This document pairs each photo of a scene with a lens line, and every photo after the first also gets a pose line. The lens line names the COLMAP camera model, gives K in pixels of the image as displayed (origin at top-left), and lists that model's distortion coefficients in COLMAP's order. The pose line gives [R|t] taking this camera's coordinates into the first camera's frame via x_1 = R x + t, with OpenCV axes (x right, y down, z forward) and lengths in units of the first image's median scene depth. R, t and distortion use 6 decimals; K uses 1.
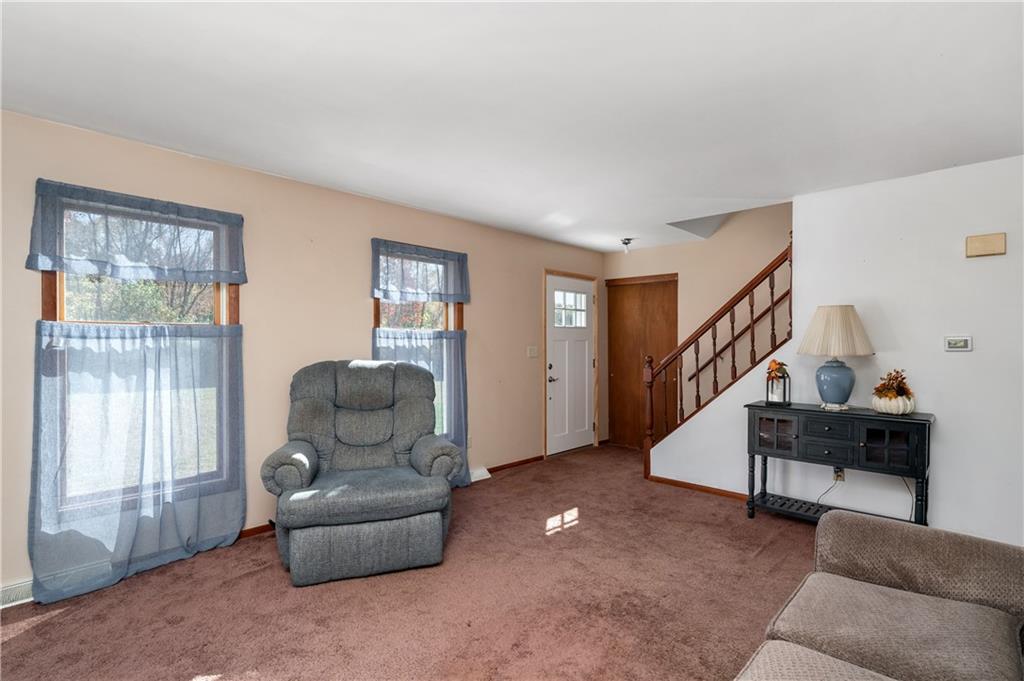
lens RADIAL K [[502.9, 0, 512.0], [0, 502.9, 340.5], [0, 0, 1]] dist [0.002959, 0.000385]
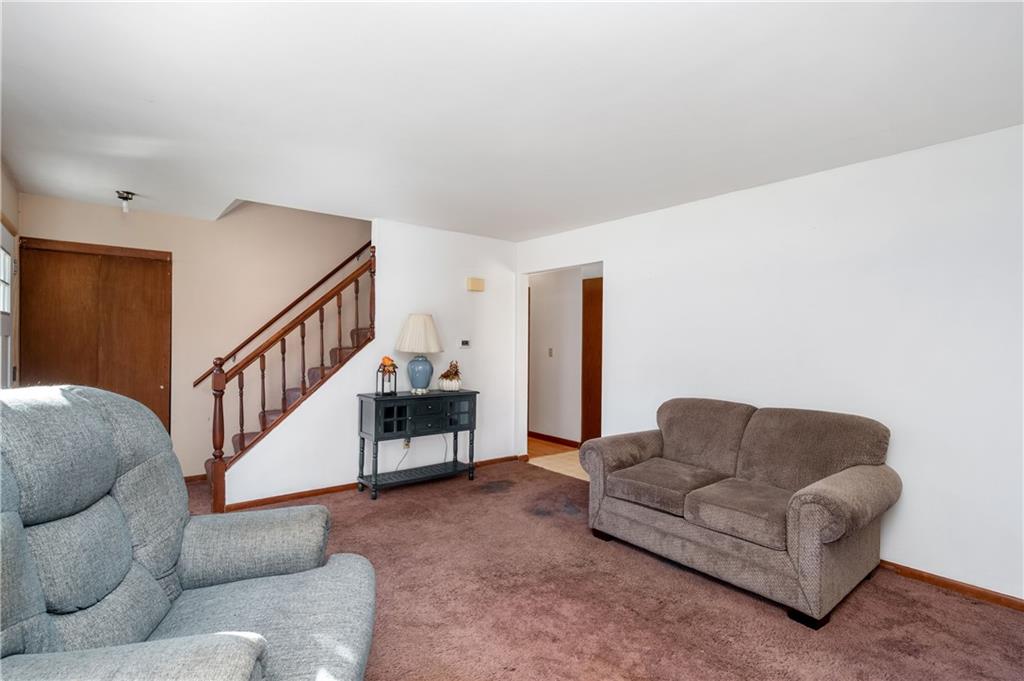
lens RADIAL K [[502.9, 0, 512.0], [0, 502.9, 340.5], [0, 0, 1]] dist [0.002959, 0.000385]
pose [[0.135570, 0.004176, 0.990759, -0.602352], [-0.011840, 0.999927, -0.002594, 0.000423], [-0.990697, -0.011379, 0.135609, 0.565119]]
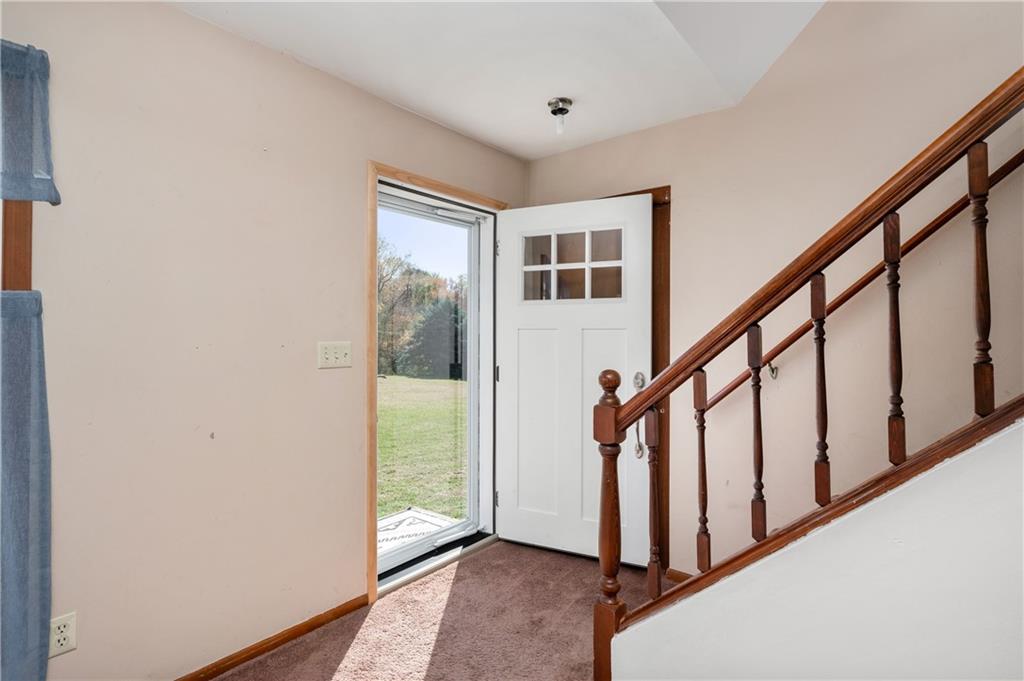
lens RADIAL K [[502.9, 0, 512.0], [0, 502.9, 340.5], [0, 0, 1]] dist [0.002959, 0.000385]
pose [[0.998101, -0.000328, 0.061604, 0.241991], [0.000006, 0.999986, 0.005218, 0.010762], [-0.061604, -0.005207, 0.998087, 0.855307]]
